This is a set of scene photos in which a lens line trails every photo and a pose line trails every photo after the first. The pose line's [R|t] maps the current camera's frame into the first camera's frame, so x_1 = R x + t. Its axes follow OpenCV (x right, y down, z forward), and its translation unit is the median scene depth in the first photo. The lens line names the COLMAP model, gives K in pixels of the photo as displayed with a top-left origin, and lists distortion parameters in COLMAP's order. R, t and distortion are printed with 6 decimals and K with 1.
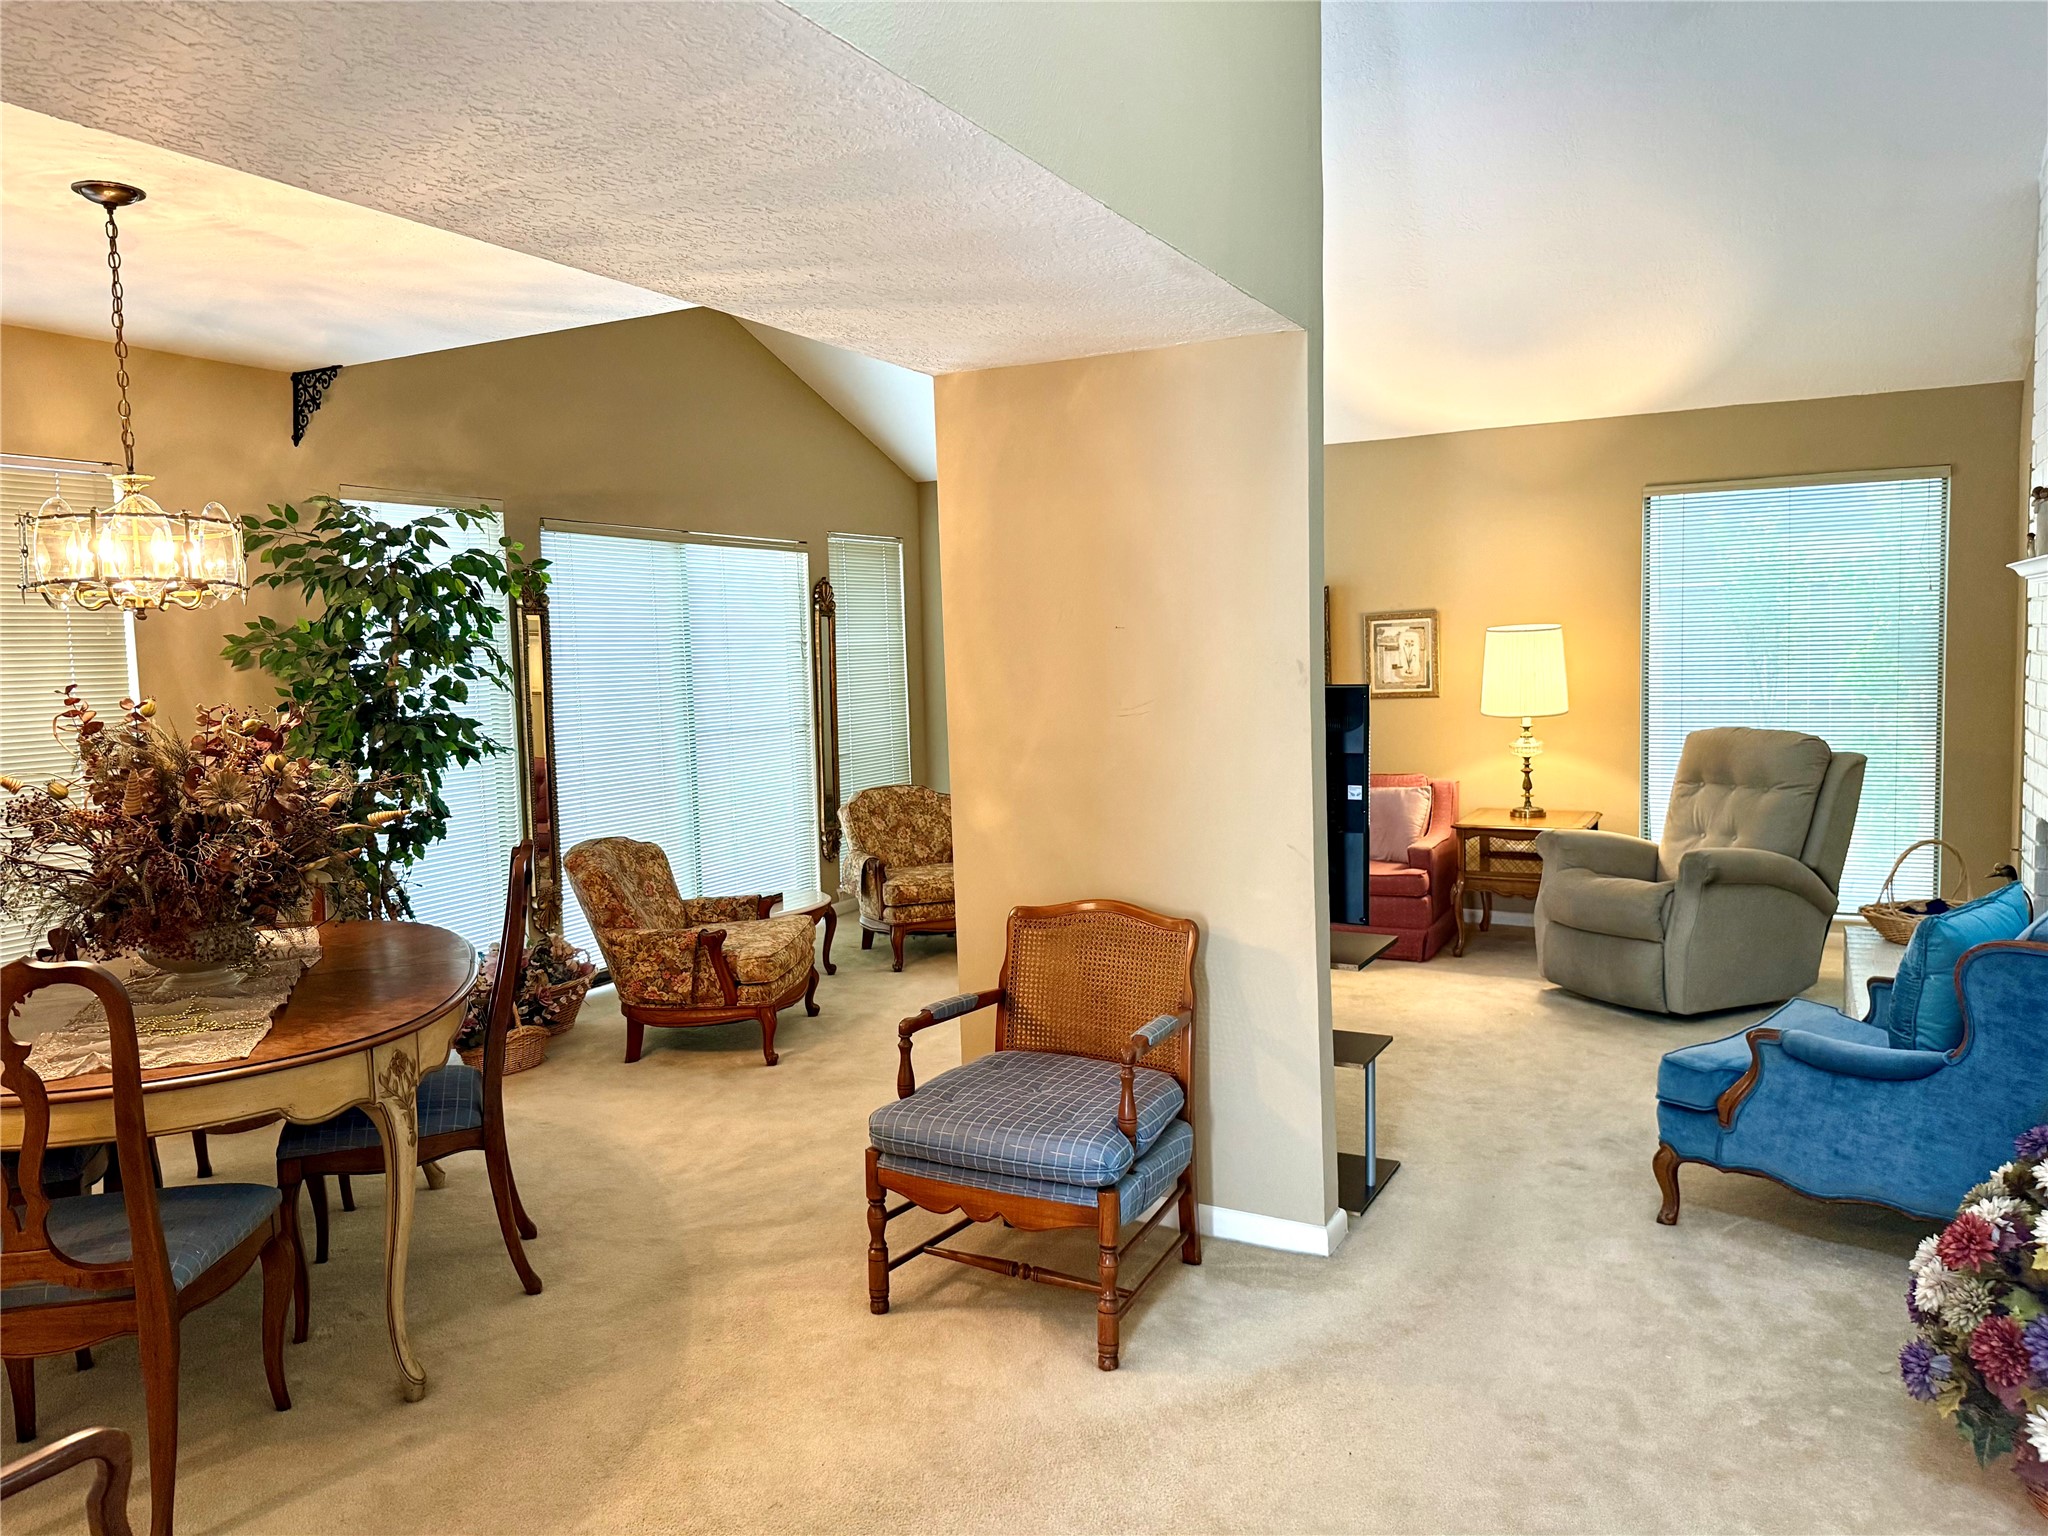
lens RADIAL K [[1434.1, 0, 1021.3], [0, 1434.1, 746.0], [0, 0, 1]] dist [0.024546, -0.038372]
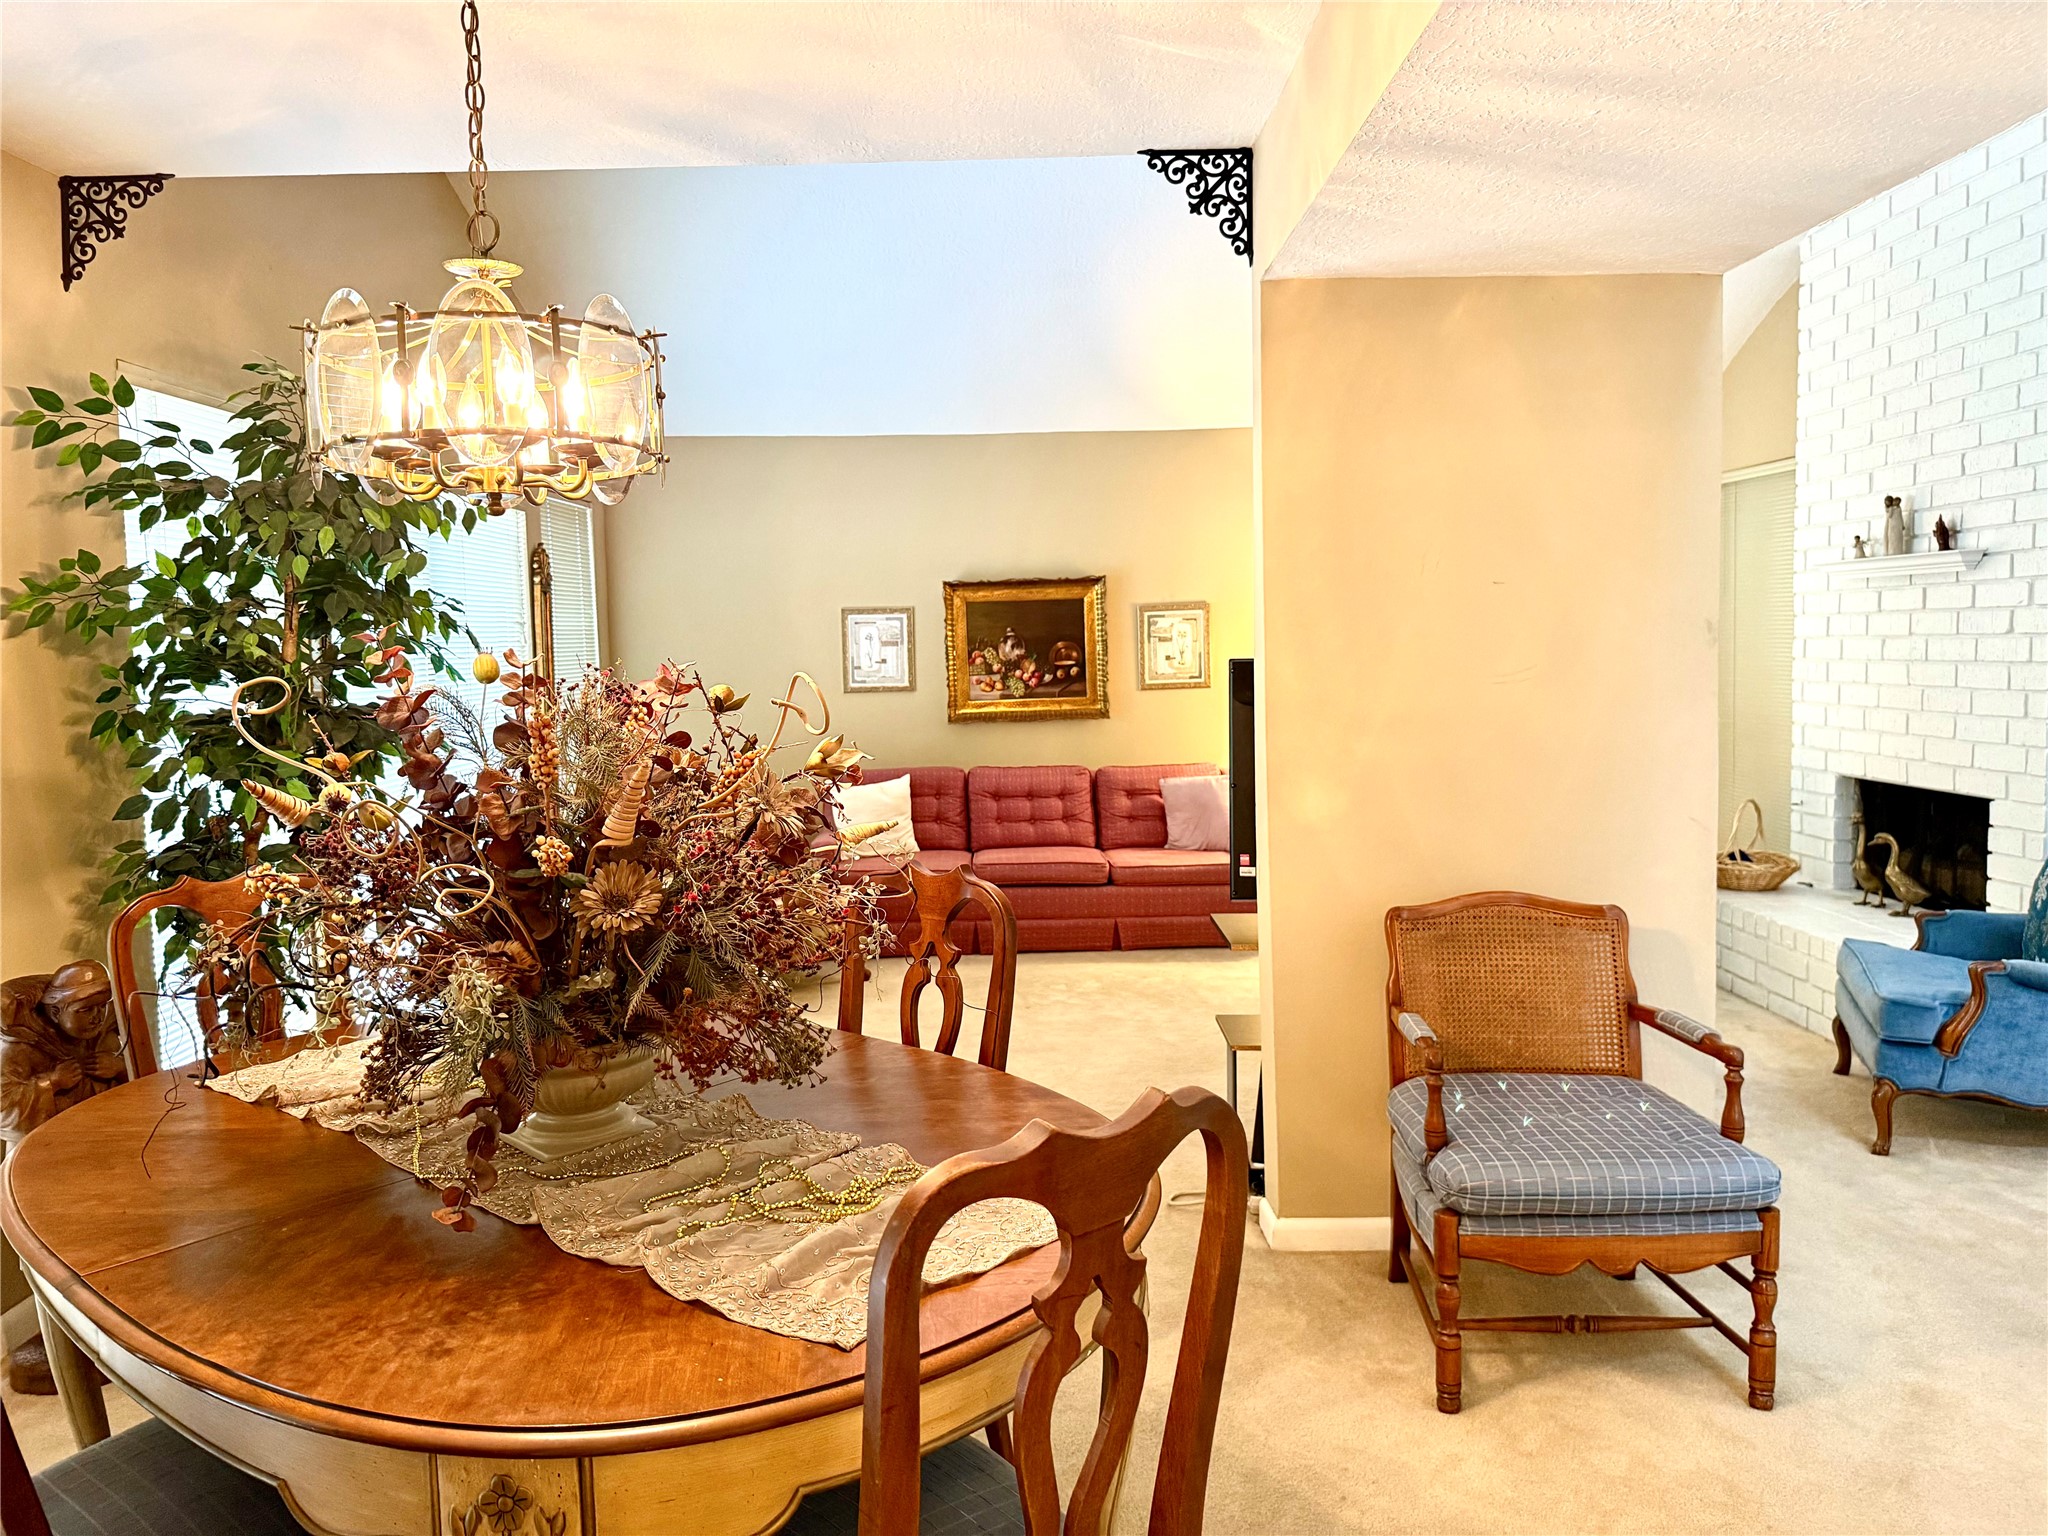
lens RADIAL K [[1434.1, 0, 988.1], [0, 1434.1, 742.1], [0, 0, 1]] dist [0.024546, -0.038372]
pose [[0.886801, -0.023368, 0.461559, -0.445211], [0.029603, 0.999542, -0.006271, 0.008501], [-0.461201, 0.019225, 0.887087, 0.250481]]
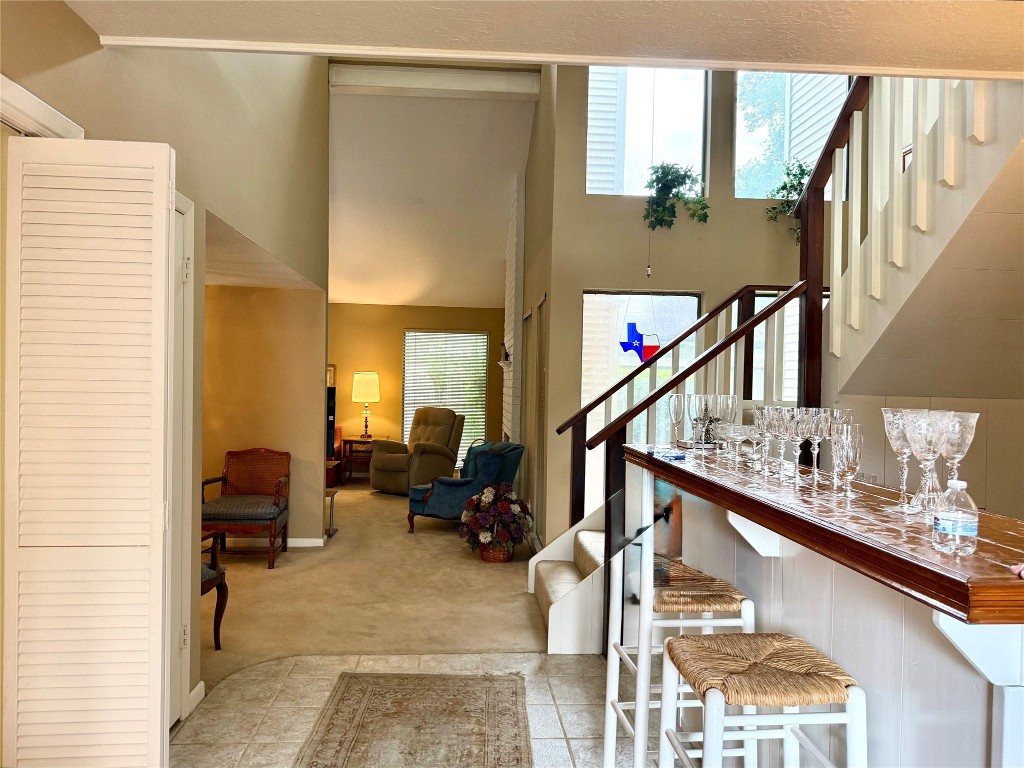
lens RADIAL K [[717.0, 0, 516.7], [0, 717.0, 380.4], [0, 0, 1]] dist [0.024546, -0.038372]
pose [[0.837002, 0.043081, 0.545501, -0.254852], [-0.005231, 0.997480, -0.070749, 0.046926], [-0.547175, 0.056364, 0.835118, -0.523943]]
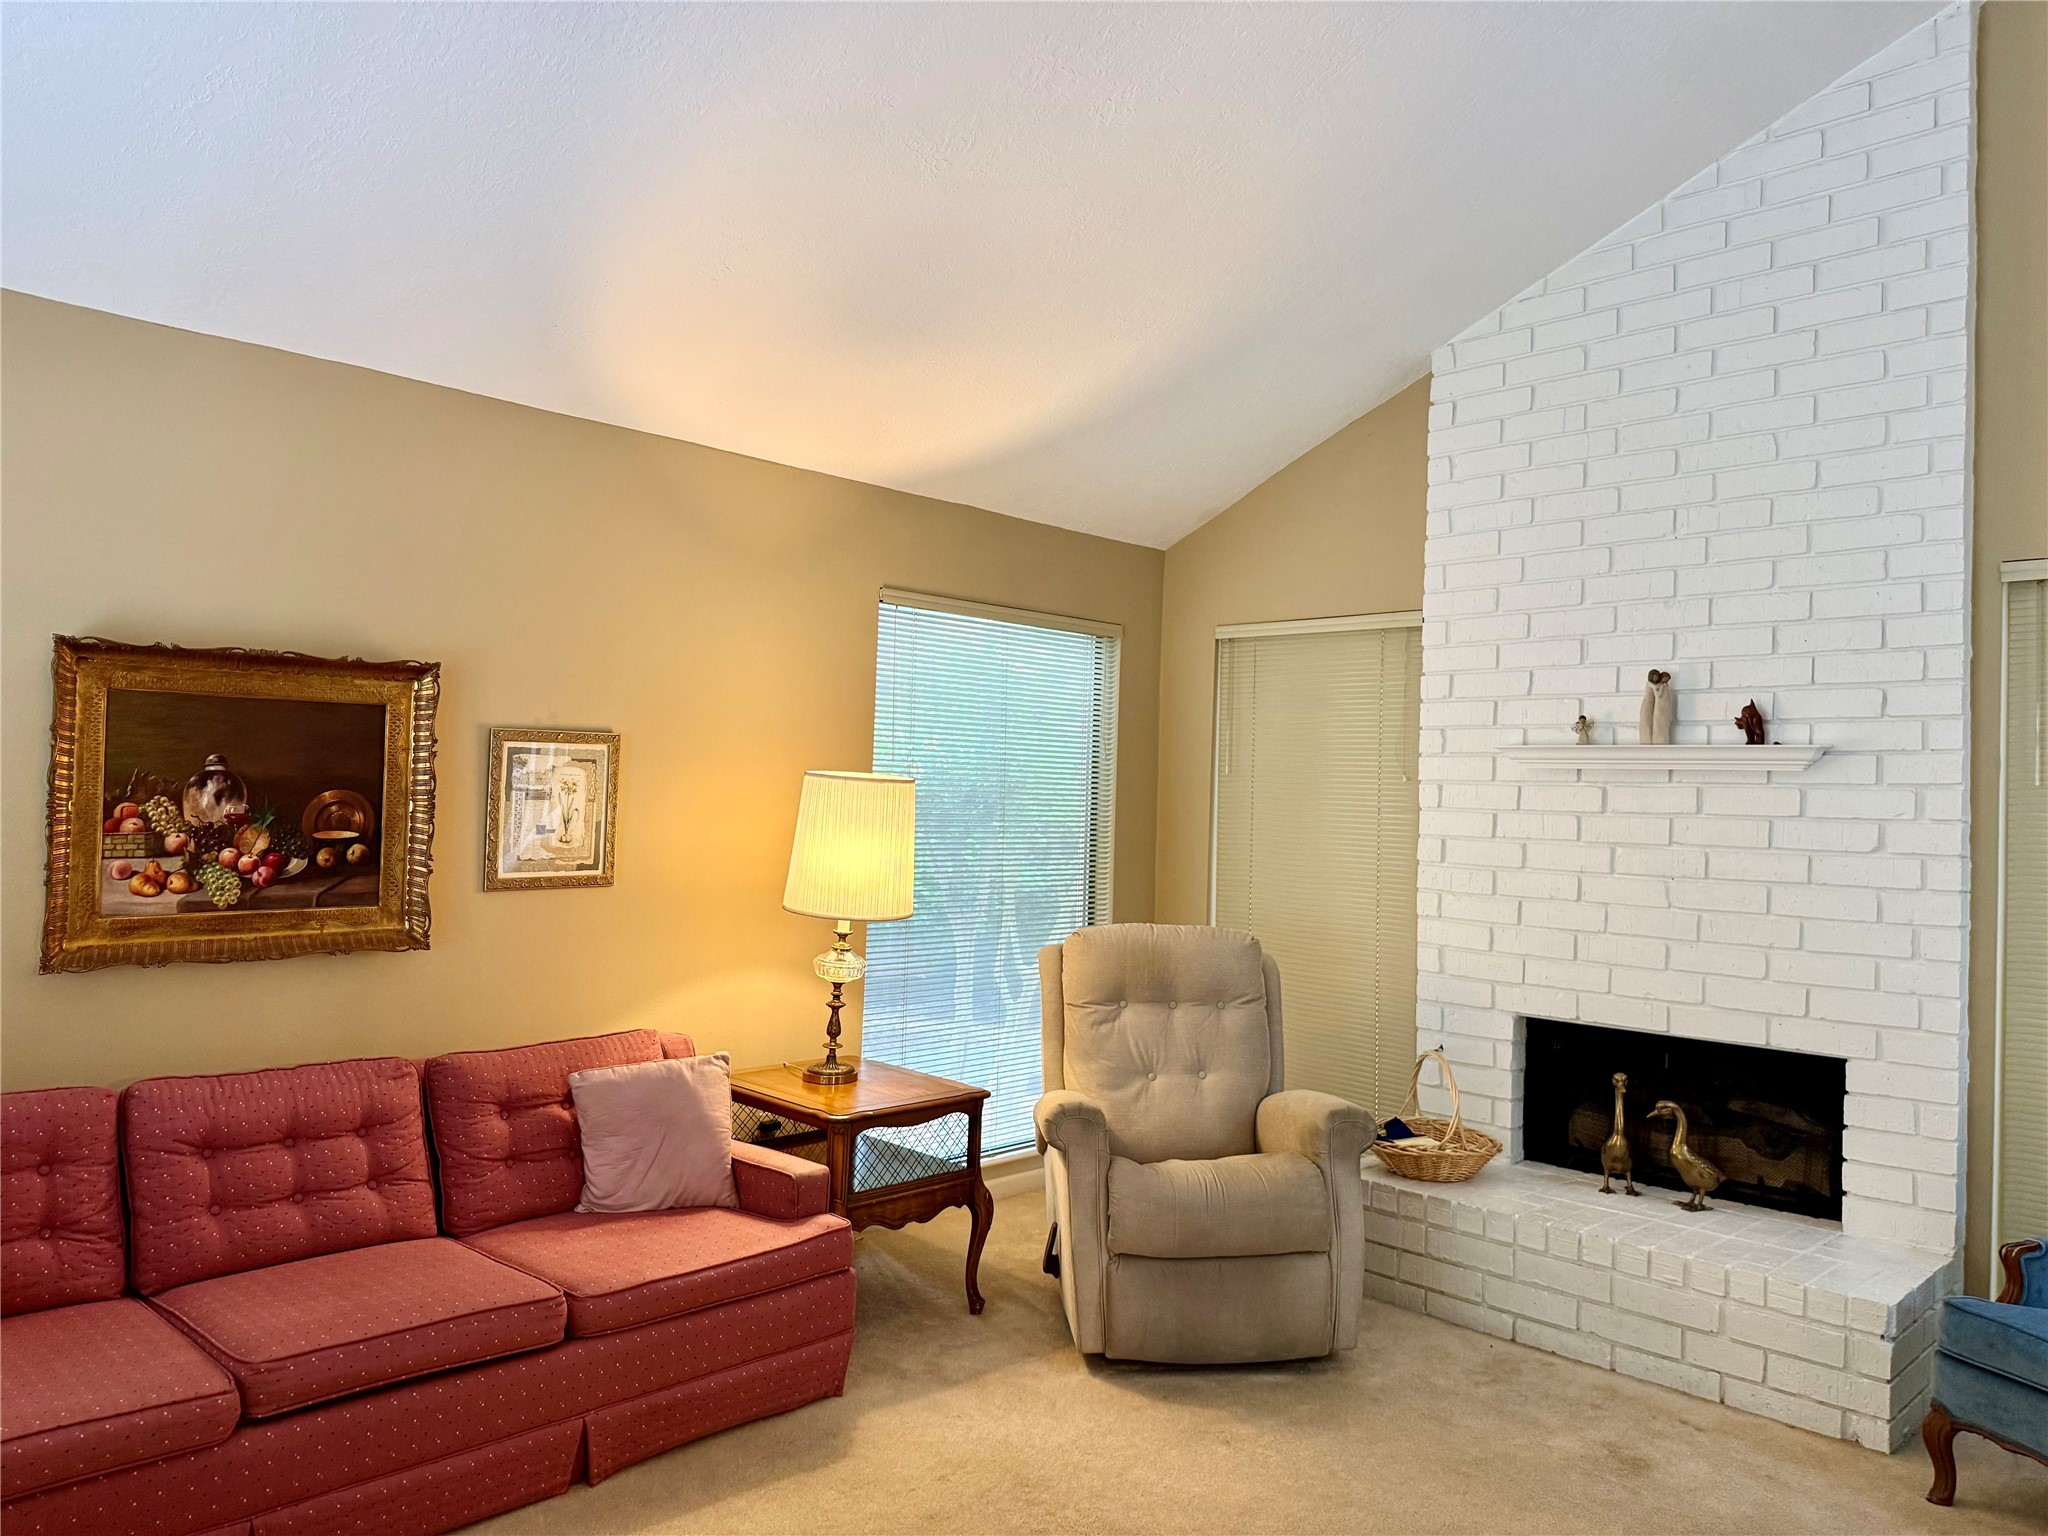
lens RADIAL K [[1434.1, 0, 1016.2], [0, 1434.1, 752.4], [0, 0, 1]] dist [0.024546, -0.038372]
pose [[0.287797, 0.064607, 0.955510, -0.282962], [0.028122, 0.996721, -0.075864, -0.054869], [-0.957278, 0.048705, 0.285037, 0.971135]]
